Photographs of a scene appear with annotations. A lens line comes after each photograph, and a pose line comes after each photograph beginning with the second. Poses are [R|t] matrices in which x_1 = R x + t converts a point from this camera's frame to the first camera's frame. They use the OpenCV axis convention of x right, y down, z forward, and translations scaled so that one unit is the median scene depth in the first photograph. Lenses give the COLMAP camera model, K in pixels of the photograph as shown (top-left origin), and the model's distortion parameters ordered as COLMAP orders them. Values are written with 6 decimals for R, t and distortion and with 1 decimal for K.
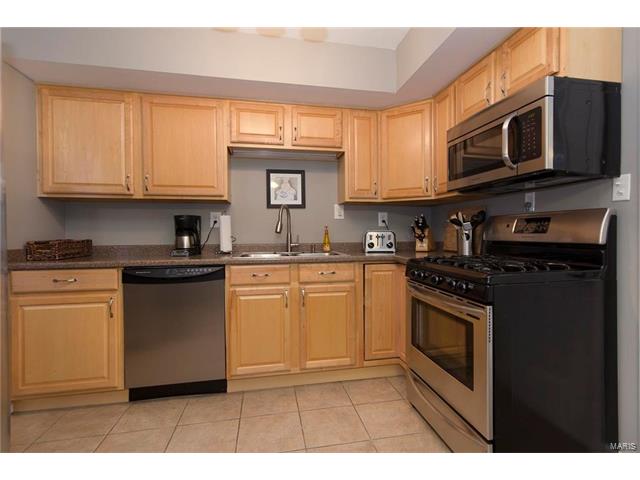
lens RADIAL K [[318.2, 0, 328.0], [0, 318.2, 240.1], [0, 0, 1]] dist [0.011814, 0.000864]
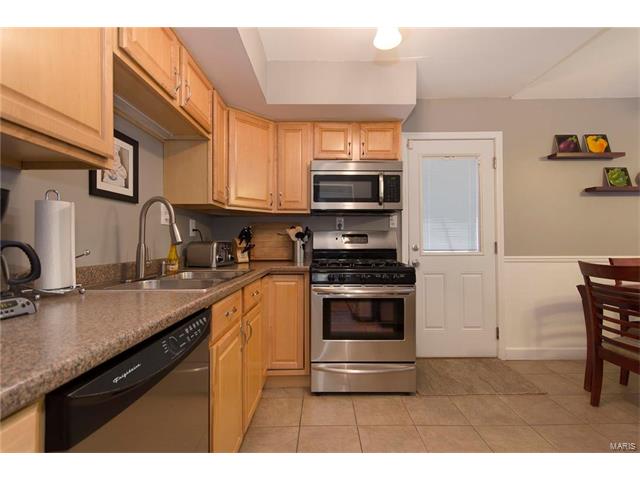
lens RADIAL K [[318.2, 0, 328.0], [0, 318.2, 240.1], [0, 0, 1]] dist [0.011814, 0.000864]
pose [[0.184954, 0.012531, 0.982667, -0.737180], [0.027346, 0.999466, -0.017892, -0.010785], [-0.982367, 0.030181, 0.184513, 0.641907]]
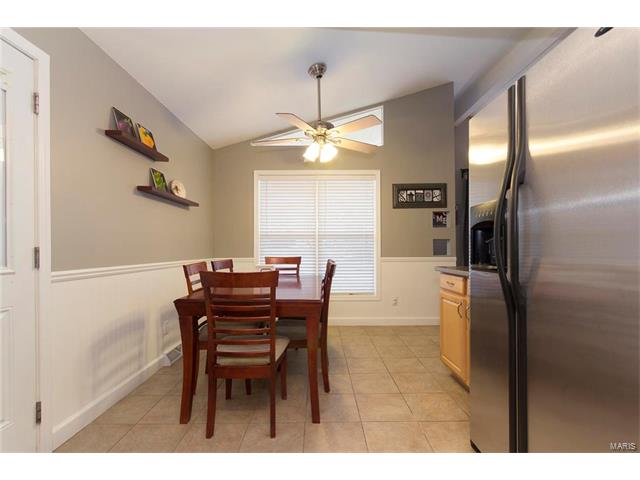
lens RADIAL K [[293.2, 0, 320.3], [0, 293.2, 245.4], [0, 0, 1]] dist [0.000912, 0.000163]
pose [[-0.980671, 0.011042, 0.195353, -0.094206], [0.013943, 0.999812, 0.013484, -0.011824], [-0.195167, 0.015947, -0.980640, 0.729695]]
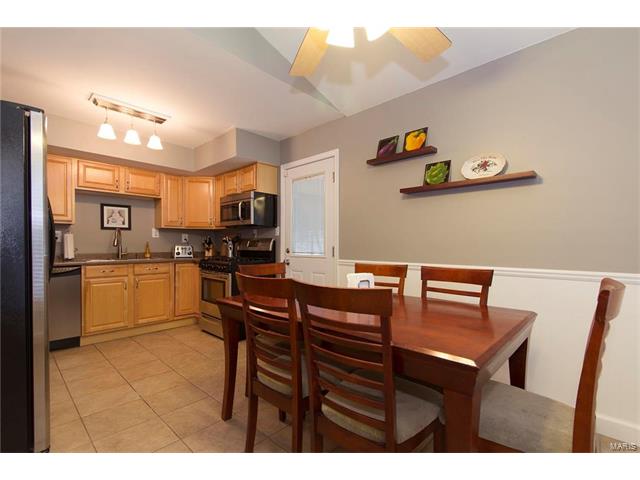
lens RADIAL K [[304.3, 0, 316.4], [0, 304.3, 241.7], [0, 0, 1]] dist [0.027943, 0.000384]
pose [[0.825141, 0.014069, 0.564752, -0.207165], [0.007241, 0.999344, -0.035474, 0.018814], [-0.564881, 0.033361, 0.824498, -0.891813]]
